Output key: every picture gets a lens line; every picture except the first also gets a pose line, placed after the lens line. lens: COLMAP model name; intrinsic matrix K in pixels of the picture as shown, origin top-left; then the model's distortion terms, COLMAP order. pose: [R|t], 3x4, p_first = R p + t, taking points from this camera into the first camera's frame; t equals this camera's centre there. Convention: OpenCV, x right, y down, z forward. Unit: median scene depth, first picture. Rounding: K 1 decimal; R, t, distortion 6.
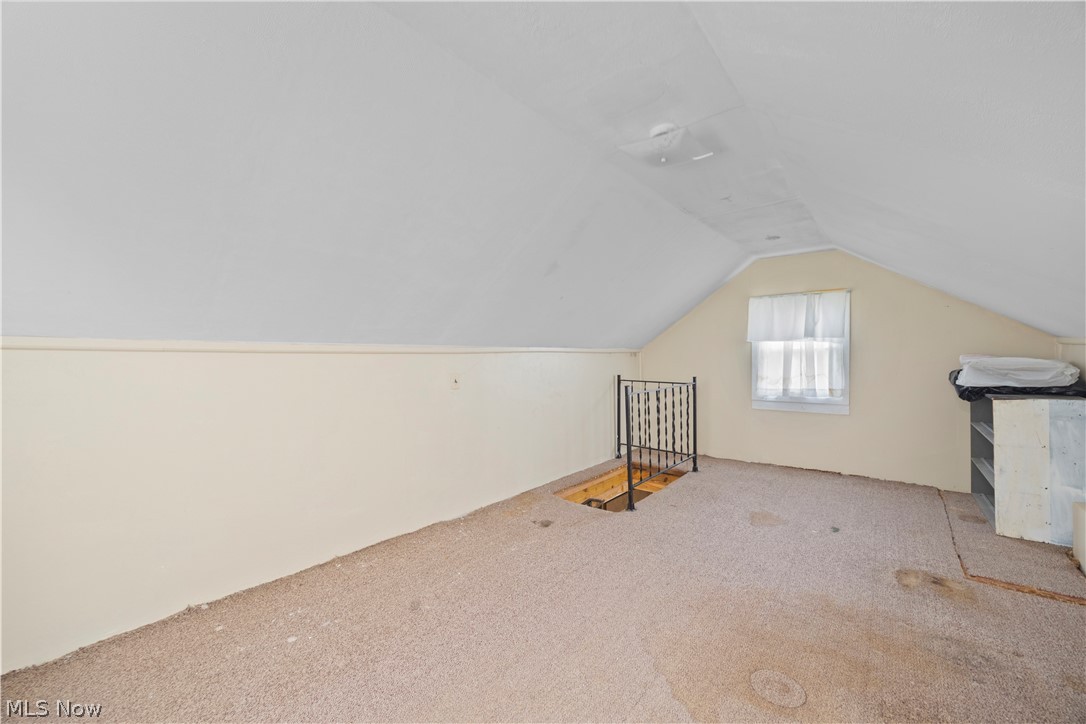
lens RADIAL K [[420.3, 0, 550.1], [0, 420.3, 358.6], [0, 0, 1]] dist [-0.004892, 0.000157]
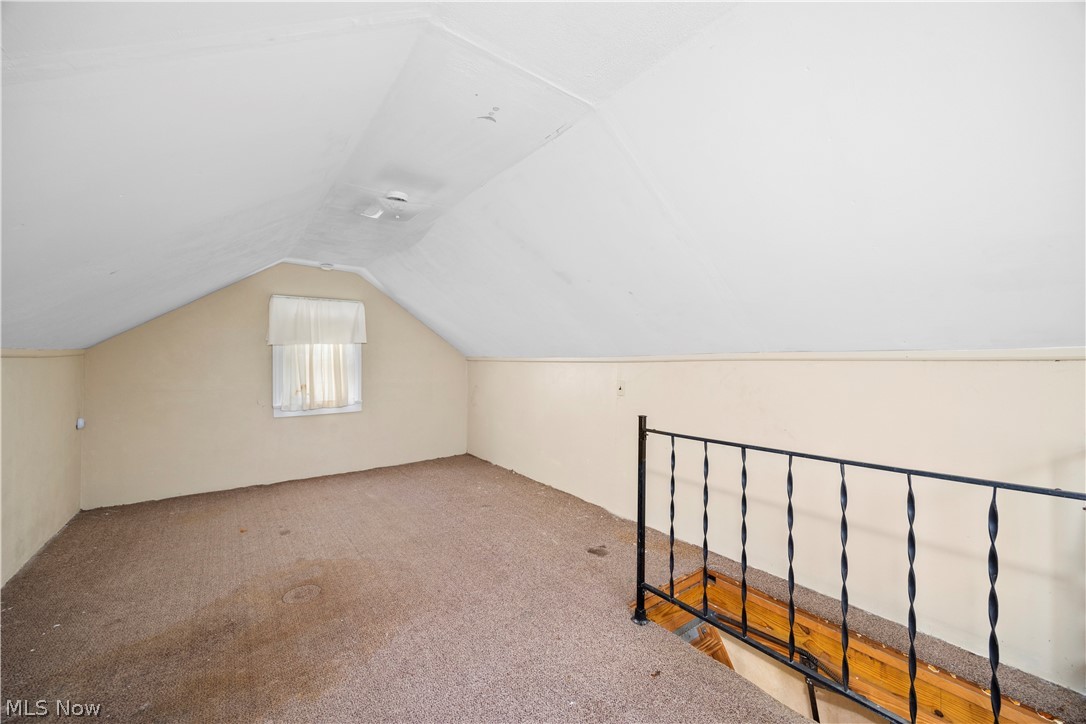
lens RADIAL K [[420.3, 0, 539.0], [0, 420.3, 364.2], [0, 0, 1]] dist [-0.004892, 0.000157]
pose [[-0.245264, 0.008946, -0.969415, 1.102735], [-0.002589, 0.999948, 0.009883, -0.023136], [0.969453, 0.004933, -0.245228, 1.357296]]
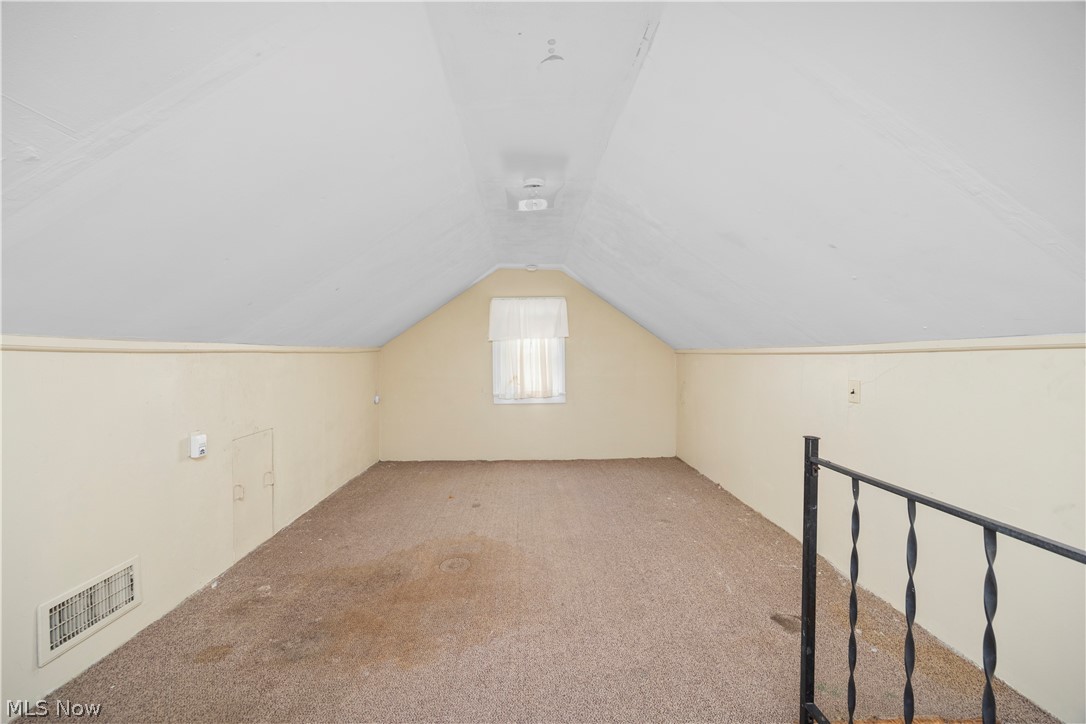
lens RADIAL K [[420.3, 0, 533.0], [0, 420.3, 361.4], [0, 0, 1]] dist [-0.004892, 0.000157]
pose [[-0.763285, 0.014692, -0.645895, 0.848000], [0.005027, 0.999846, 0.016802, -0.018287], [0.646043, 0.009577, -0.763241, 1.523642]]
